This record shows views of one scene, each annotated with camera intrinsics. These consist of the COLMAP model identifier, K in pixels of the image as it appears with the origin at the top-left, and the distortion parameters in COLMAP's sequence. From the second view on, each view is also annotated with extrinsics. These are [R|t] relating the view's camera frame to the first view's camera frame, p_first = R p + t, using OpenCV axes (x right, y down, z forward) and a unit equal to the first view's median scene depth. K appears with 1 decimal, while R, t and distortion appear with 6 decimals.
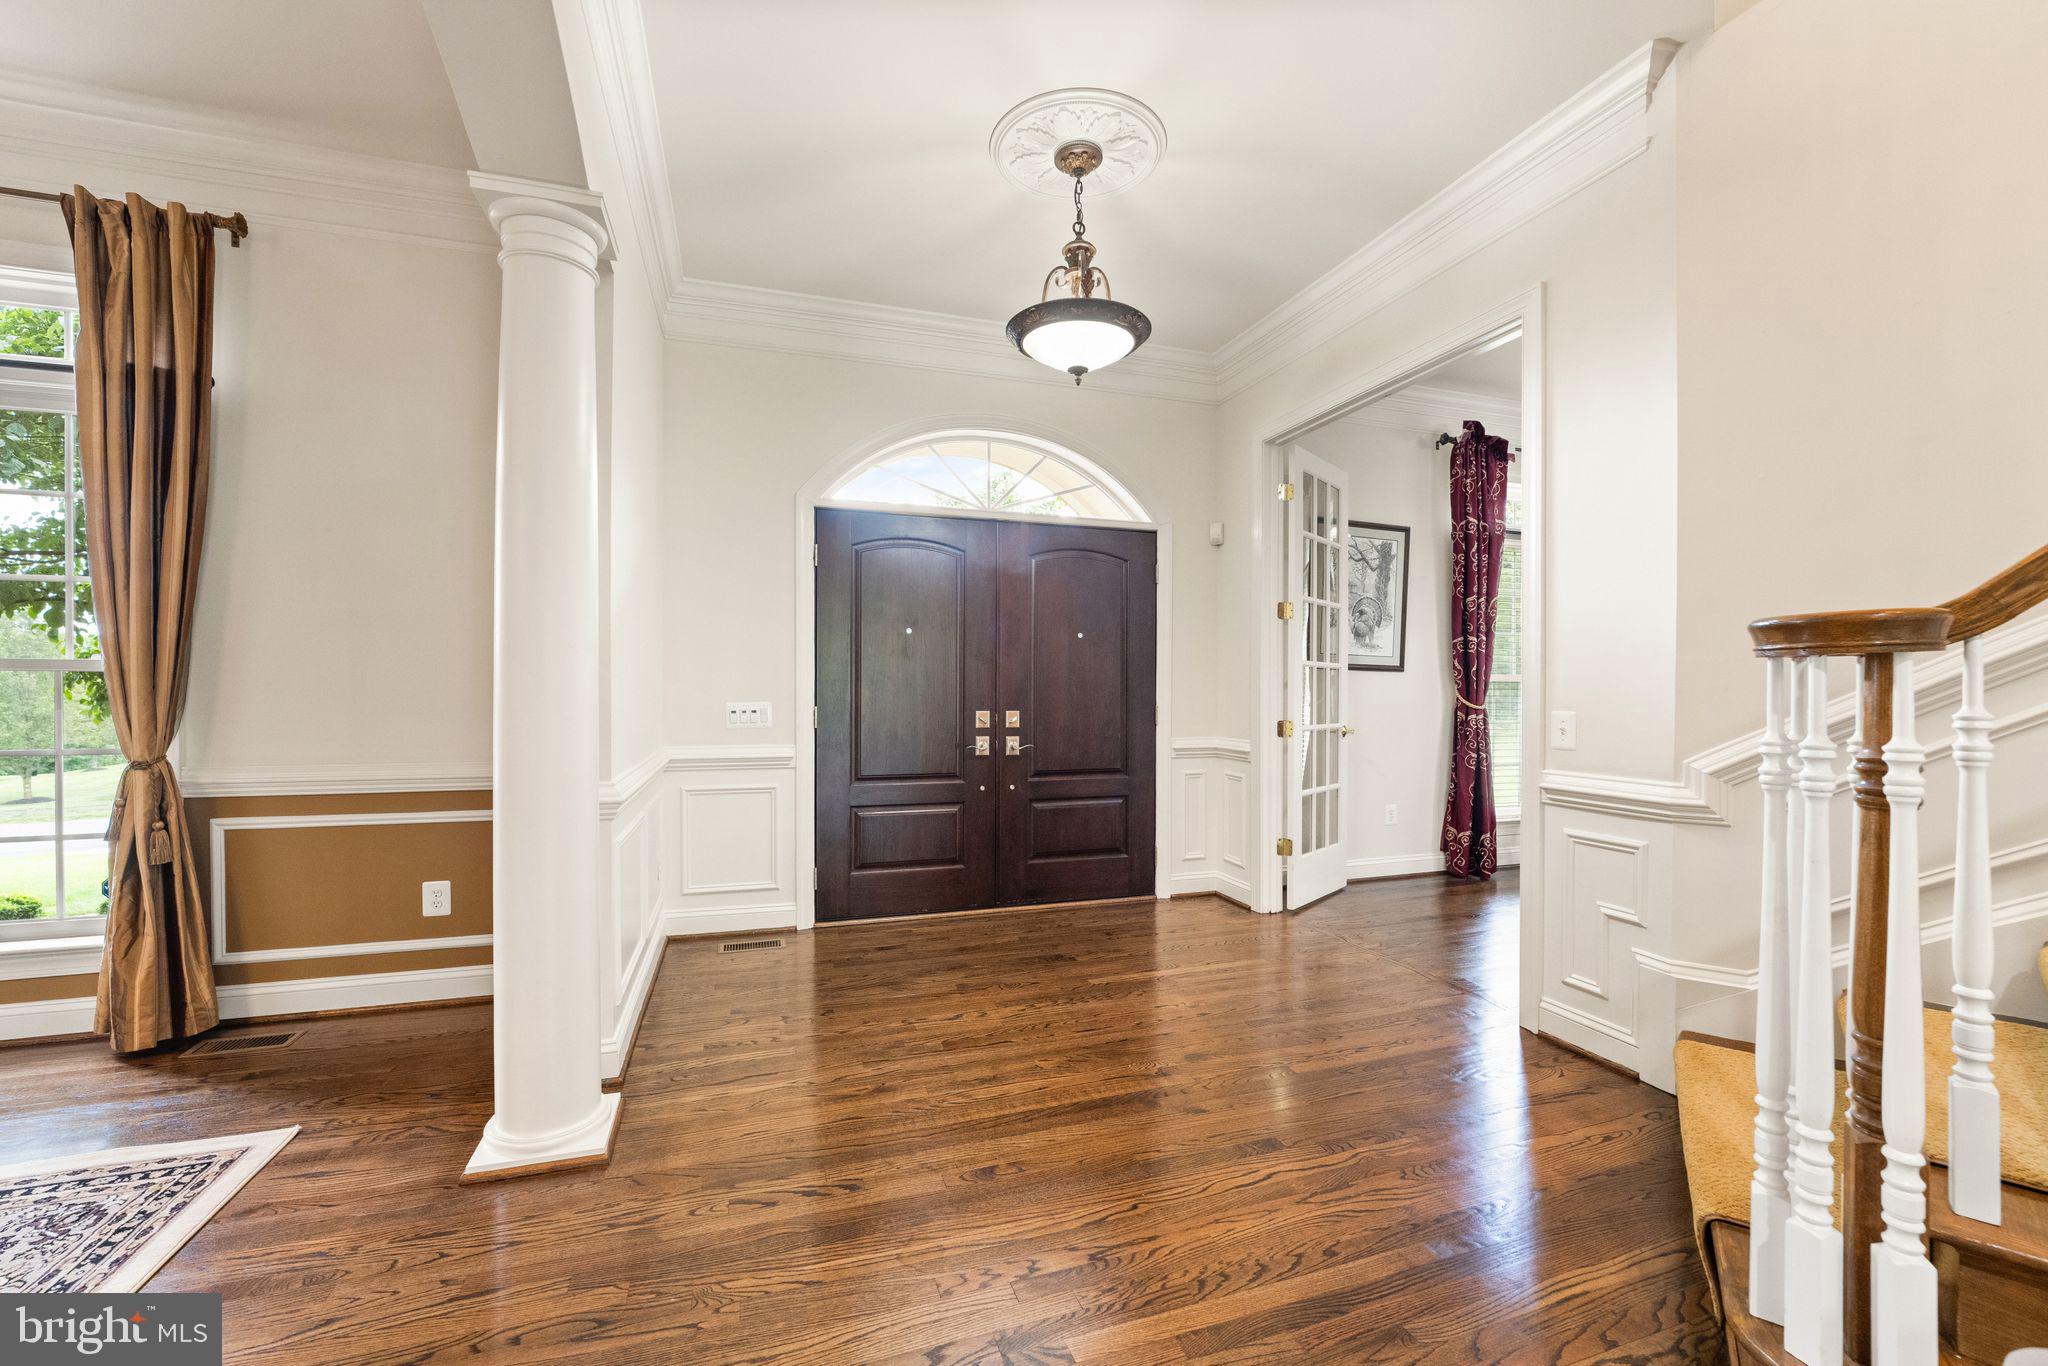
lens RADIAL K [[834.4, 0, 1031.9], [0, 834.4, 696.2], [0, 0, 1]] dist [-0.015429, 0.000440]
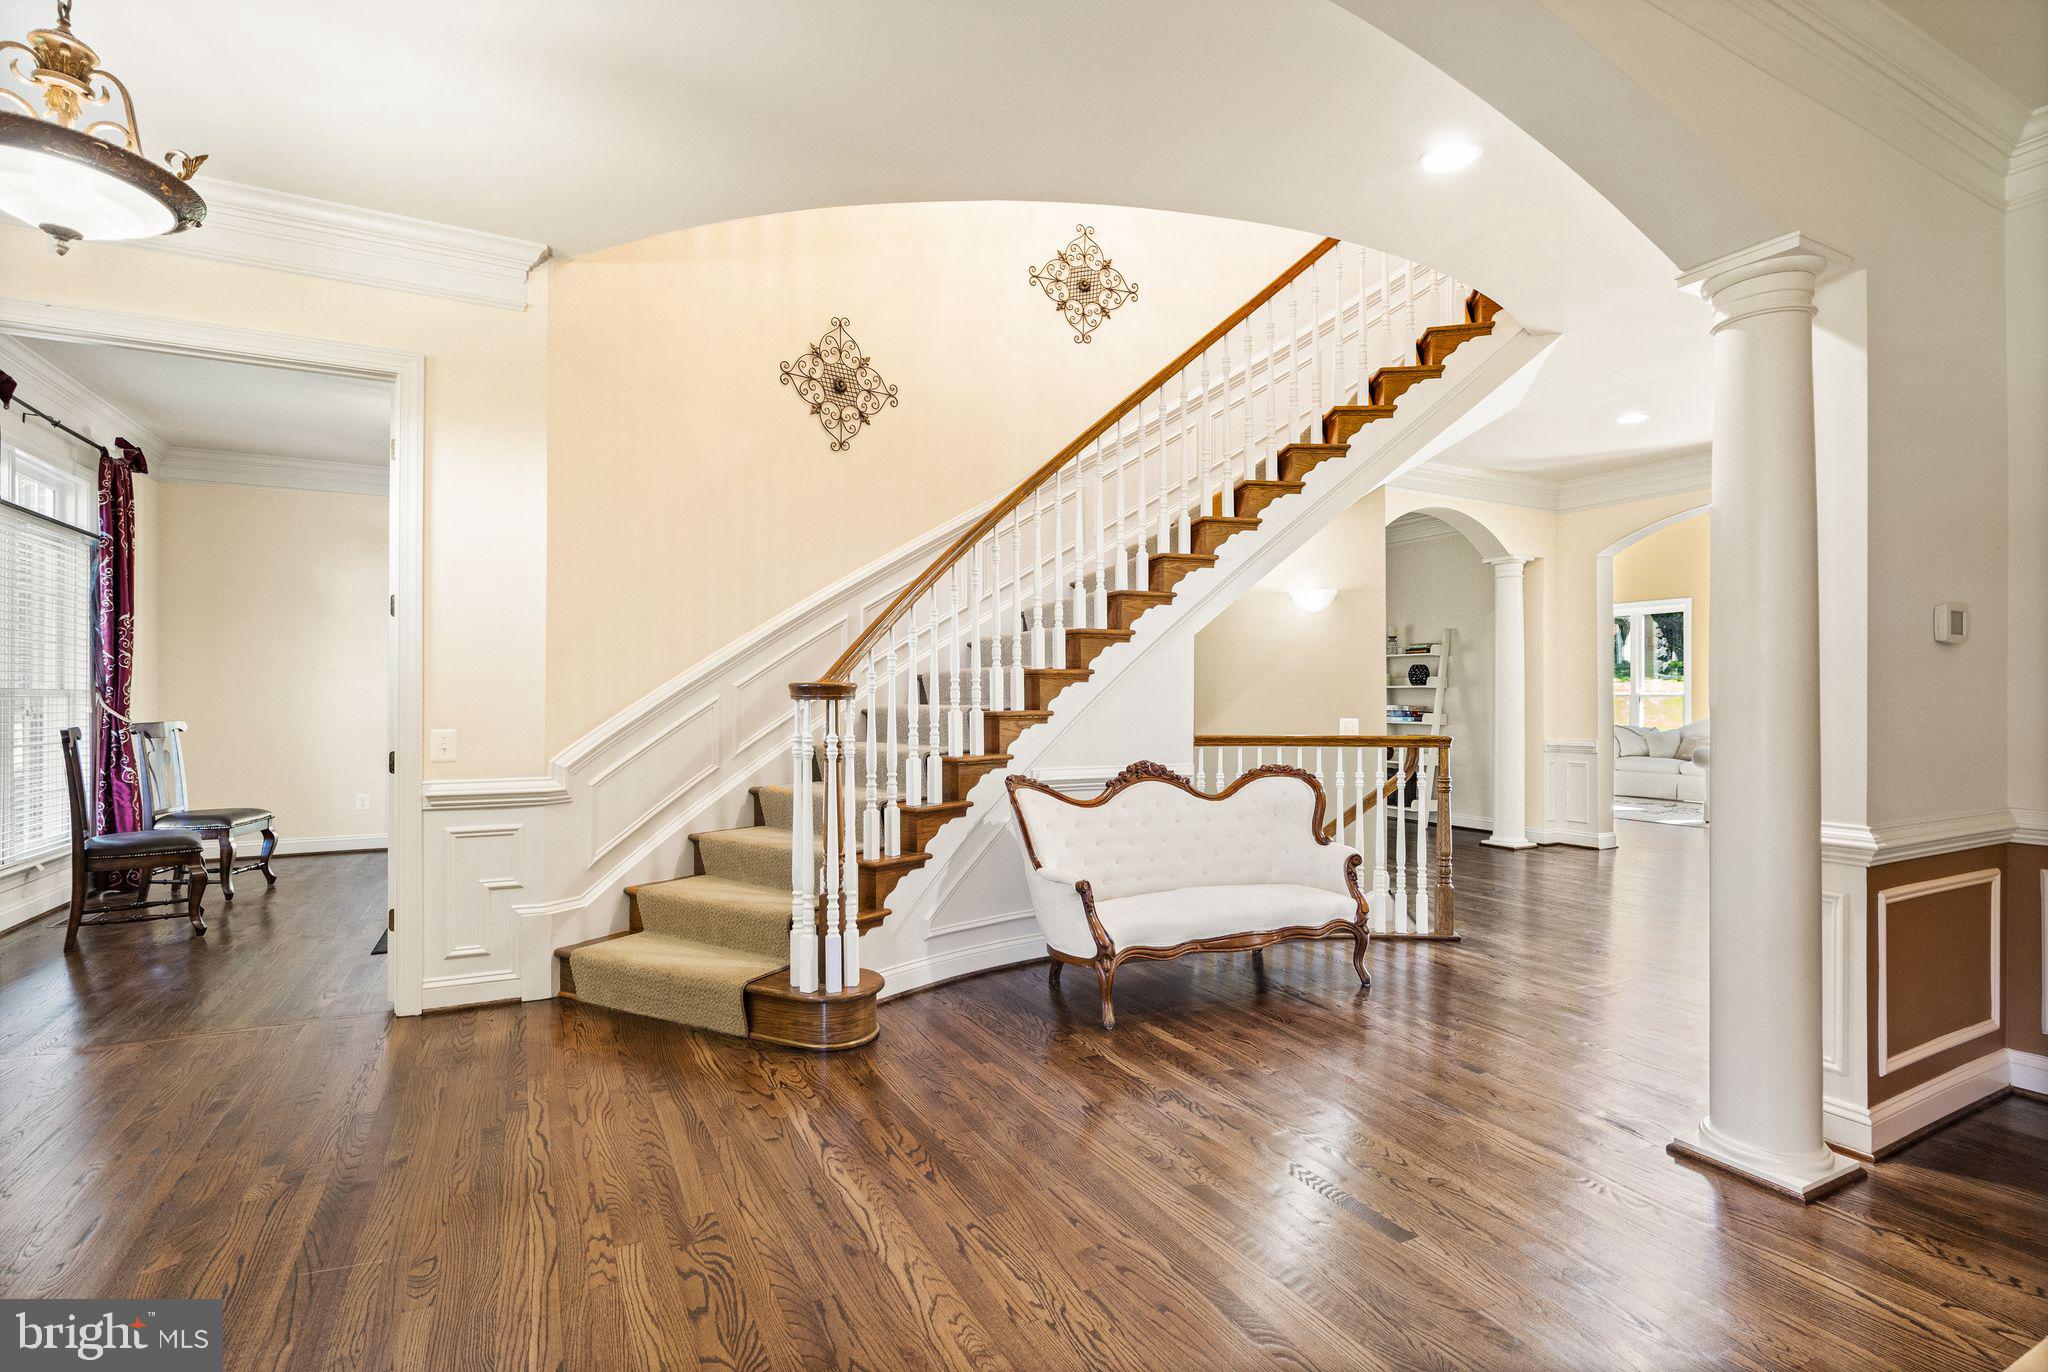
lens RADIAL K [[950.4, 0, 1032.5], [0, 950.4, 699.9], [0, 0, 1]] dist [0.002211, 0.000533]
pose [[-0.165881, -0.002384, 0.986143, -0.961378], [0.005333, 0.999980, 0.003315, -0.027944], [-0.986131, 0.005809, -0.165865, 0.447665]]
